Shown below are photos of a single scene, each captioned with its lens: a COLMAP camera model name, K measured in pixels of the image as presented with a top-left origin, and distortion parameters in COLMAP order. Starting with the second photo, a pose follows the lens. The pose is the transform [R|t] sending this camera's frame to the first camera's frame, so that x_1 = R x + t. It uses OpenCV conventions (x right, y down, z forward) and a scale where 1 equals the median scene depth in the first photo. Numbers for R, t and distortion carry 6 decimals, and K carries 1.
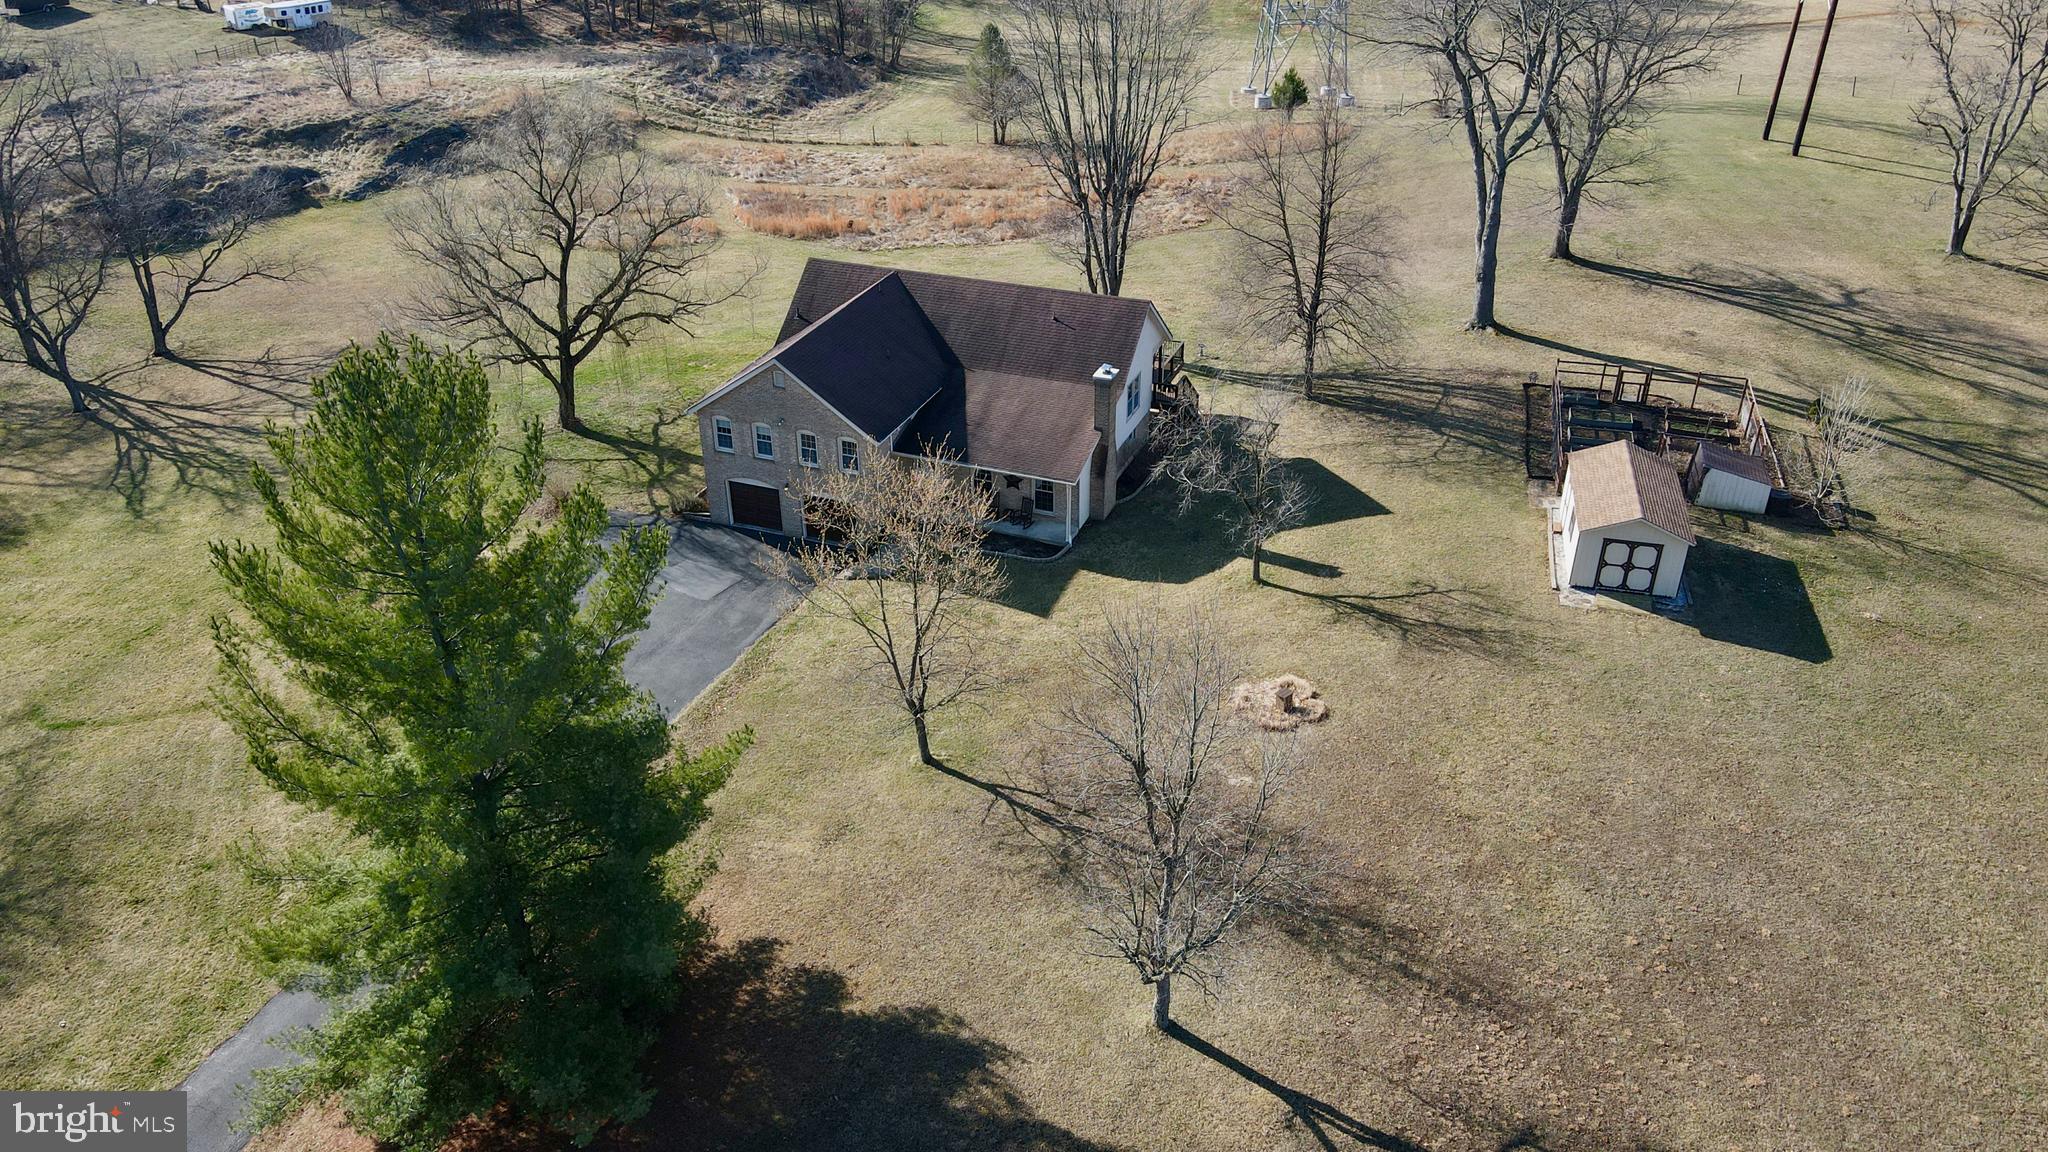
lens RADIAL K [[1510.3, 0, 1028.9], [0, 1510.3, 572.2], [0, 0, 1]] dist [-0.006864, 0.034069]
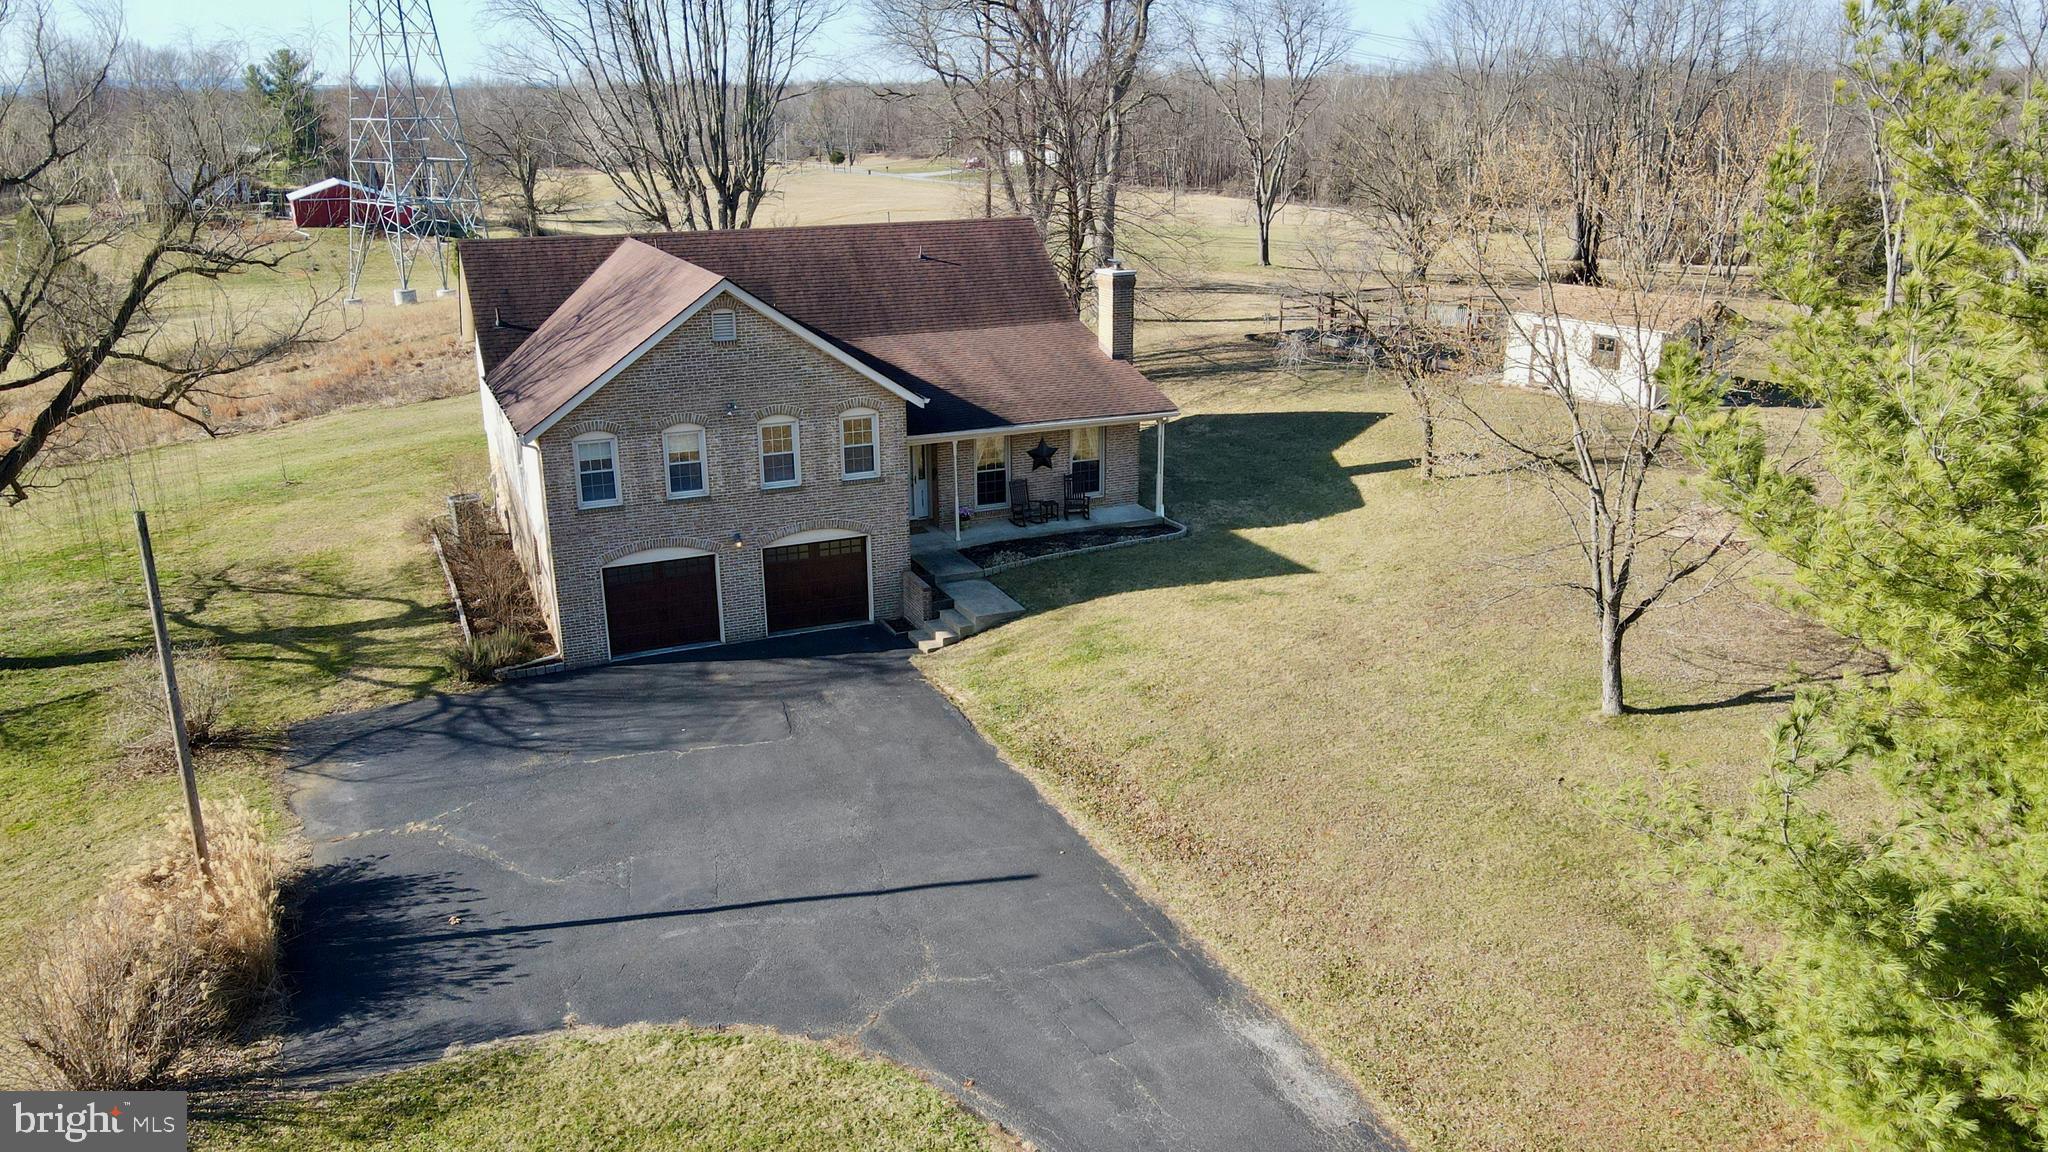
lens RADIAL K [[1510.3, 0, 1034.5], [0, 1510.3, 571.1], [0, 0, 1]] dist [-0.006864, 0.034069]
pose [[0.697728, -0.211935, 0.684294, -0.445210], [0.361581, 0.928814, -0.081013, 0.033546], [-0.618413, 0.303953, 0.724692, 0.541285]]
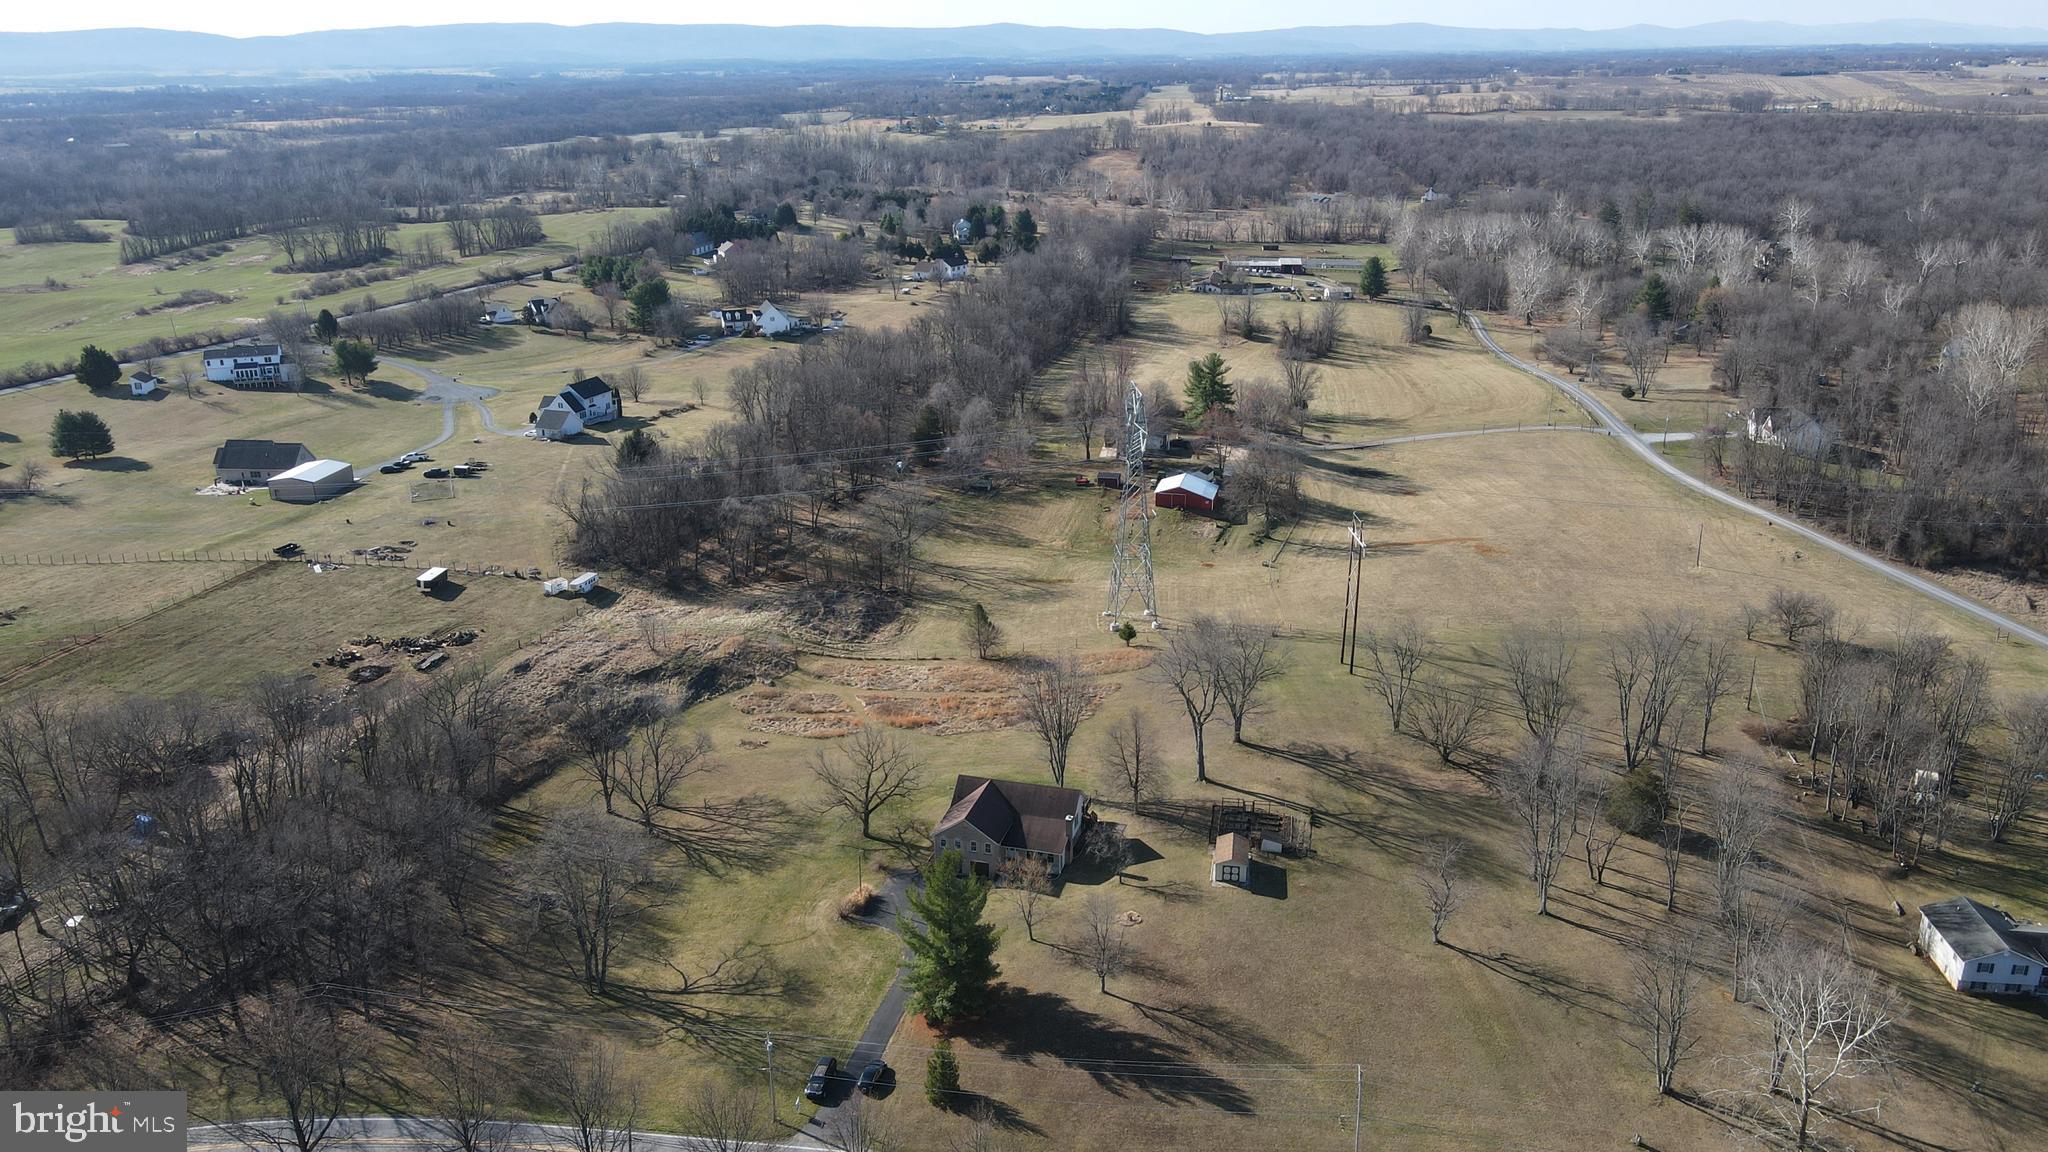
lens RADIAL K [[1510.3, 0, 1014.3], [0, 1510.3, 573.1], [0, 0, 1]] dist [-0.006864, 0.034069]
pose [[0.996458, -0.033083, 0.077317, -0.271944], [0.047148, 0.981064, -0.187858, -0.043682], [-0.069638, 0.190838, 0.979148, -2.029371]]
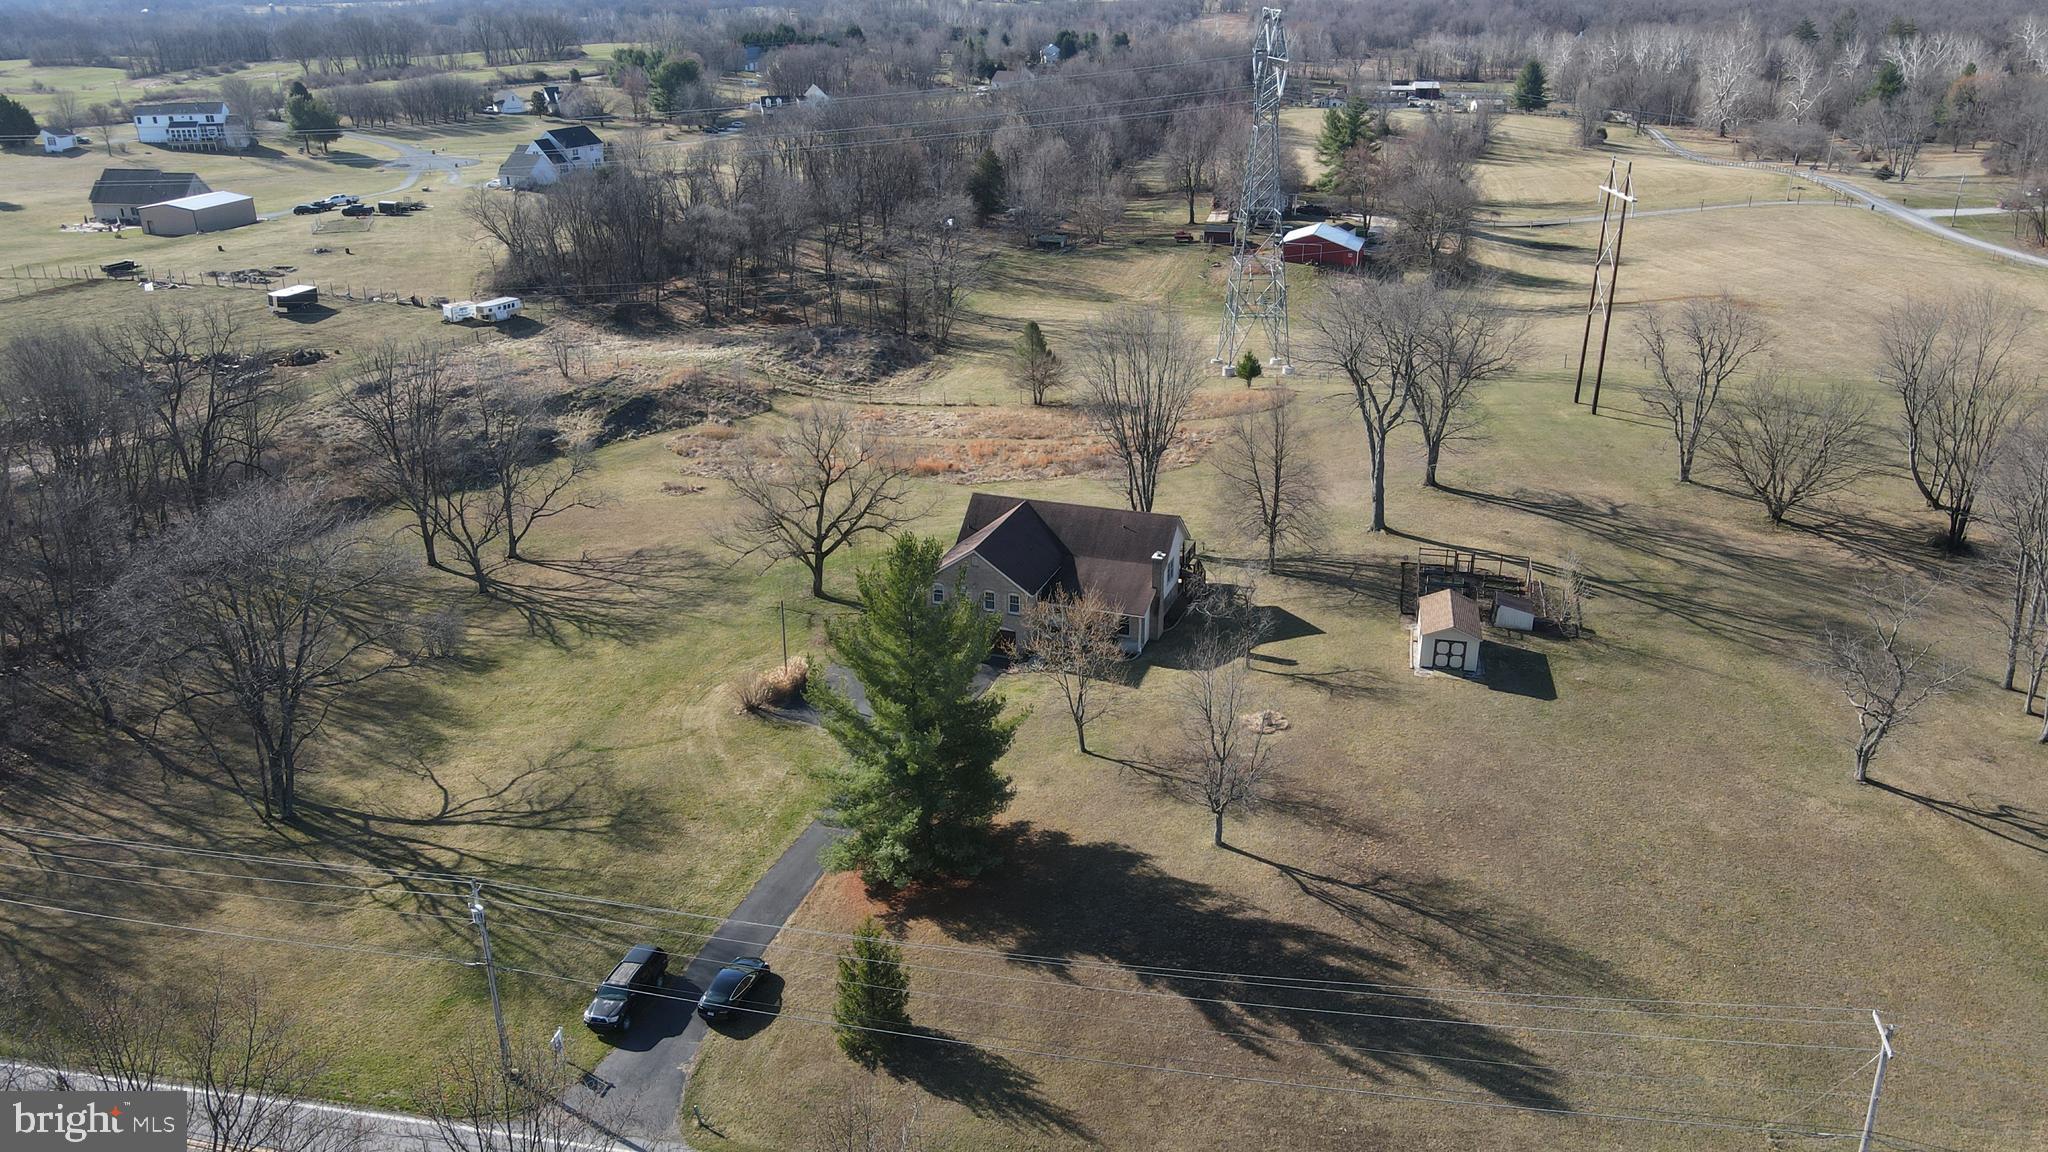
lens RADIAL K [[1510.3, 0, 1020.8], [0, 1510.3, 571.8], [0, 0, 1]] dist [-0.006864, 0.034069]
pose [[0.999695, -0.010701, 0.022254, -0.143310], [0.013746, 0.989840, -0.141517, 0.128832], [-0.020514, 0.141780, 0.989686, -0.711635]]
